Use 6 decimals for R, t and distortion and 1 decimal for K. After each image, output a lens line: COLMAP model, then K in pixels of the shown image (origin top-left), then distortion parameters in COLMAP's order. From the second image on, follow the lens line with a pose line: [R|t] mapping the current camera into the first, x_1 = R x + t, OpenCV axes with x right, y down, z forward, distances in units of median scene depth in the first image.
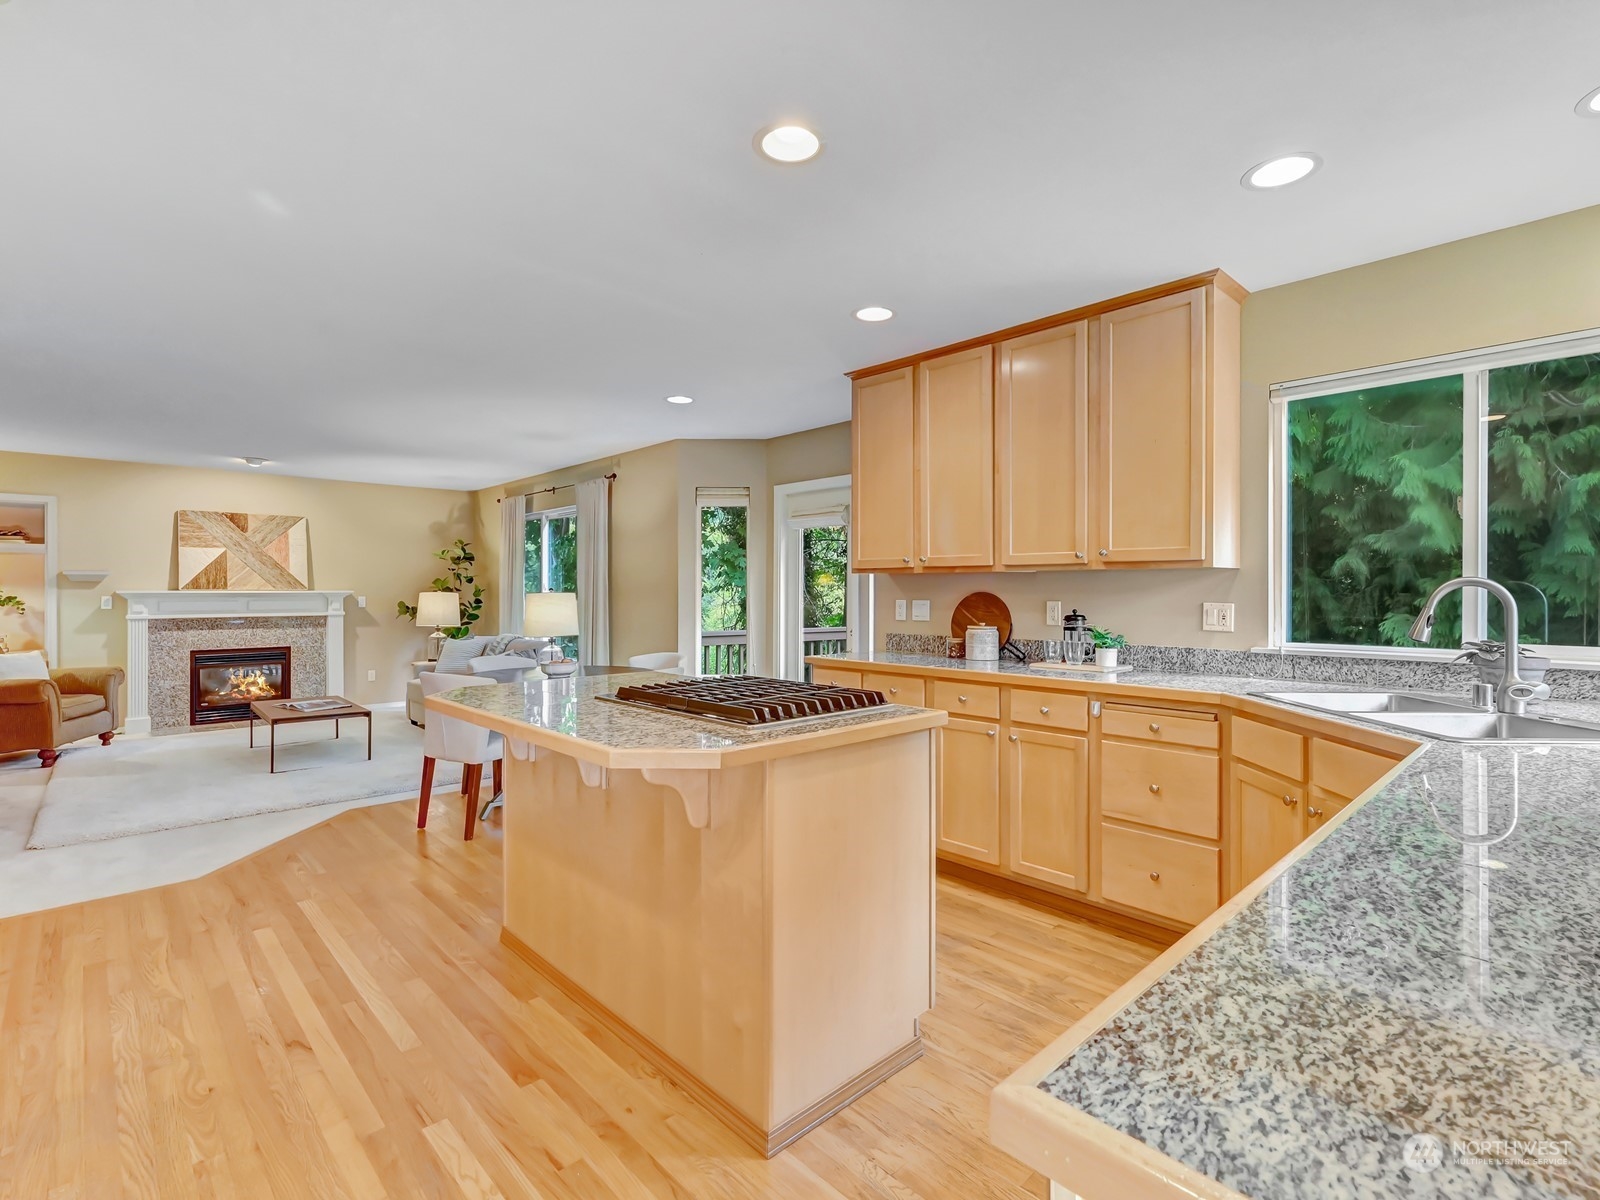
lens RADIAL K [[751.6, 0, 798.6], [0, 751.6, 601.2], [0, 0, 1]] dist [0.002061, 0.000245]
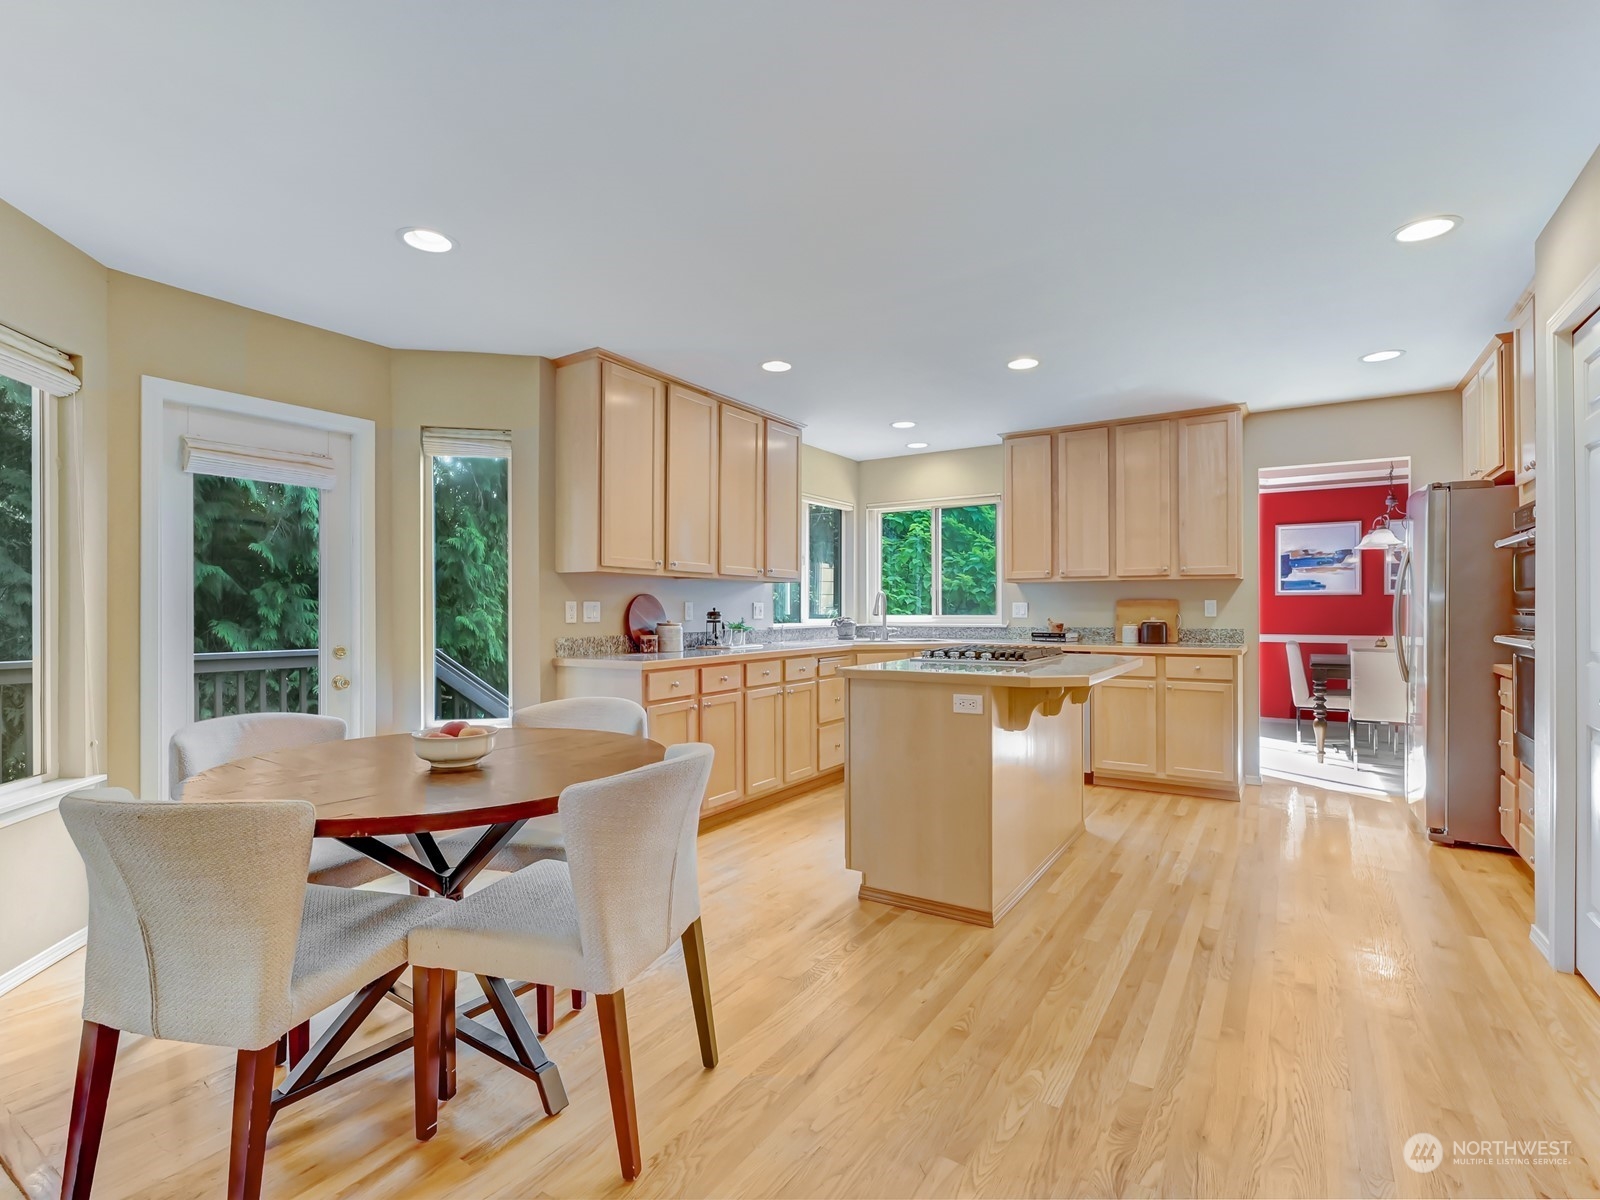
lens RADIAL K [[751.6, 0, 805.2], [0, 751.6, 603.0], [0, 0, 1]] dist [0.002061, 0.000245]
pose [[-0.225532, 0.009165, 0.974193, -1.305309], [0.015359, 0.999865, -0.005851, 0.015774], [-0.974115, 0.013643, -0.225643, 1.442816]]
